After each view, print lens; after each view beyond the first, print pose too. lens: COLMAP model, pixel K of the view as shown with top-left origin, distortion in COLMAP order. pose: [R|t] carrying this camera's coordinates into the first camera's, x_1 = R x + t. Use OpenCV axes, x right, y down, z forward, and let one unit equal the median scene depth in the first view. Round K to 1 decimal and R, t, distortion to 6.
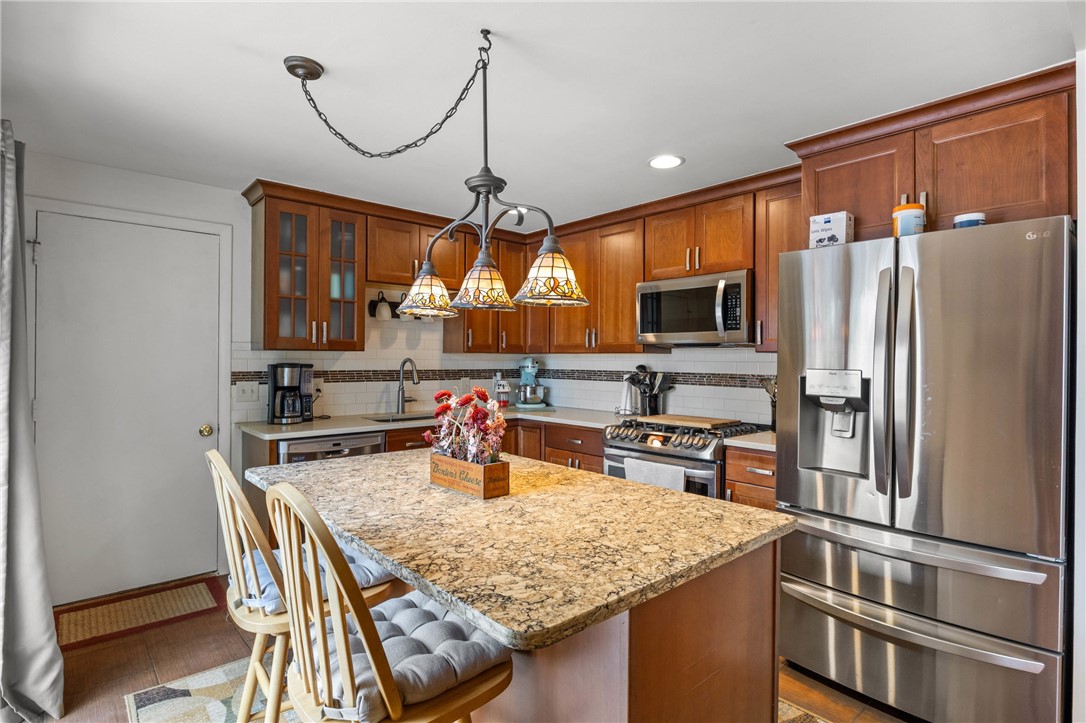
lens RADIAL K [[522.9, 0, 543.0], [0, 522.9, 361.5], [0, 0, 1]] dist [-0.013896, -0.000057]
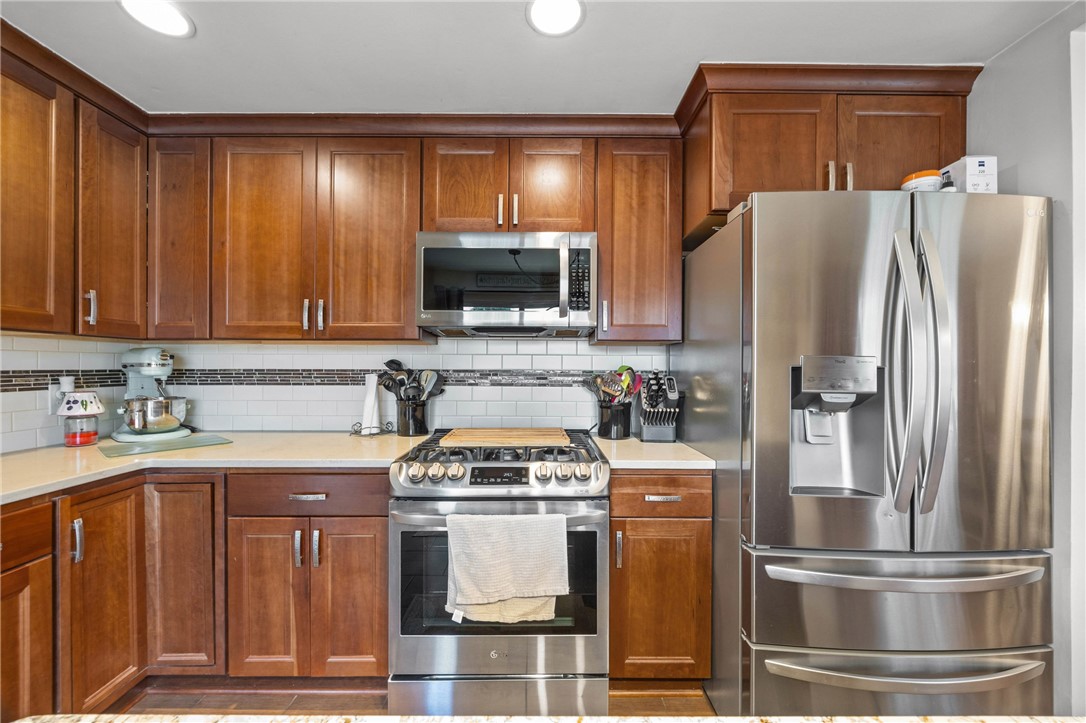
lens RADIAL K [[417.1, 0, 549.9], [0, 417.1, 363.9], [0, 0, 1]] dist [-0.007170, -0.000030]
pose [[0.667826, -0.001345, 0.744316, -0.110166], [0.003537, 0.999993, -0.001366, 0.017527], [-0.744309, 0.003545, 0.667826, 0.622300]]
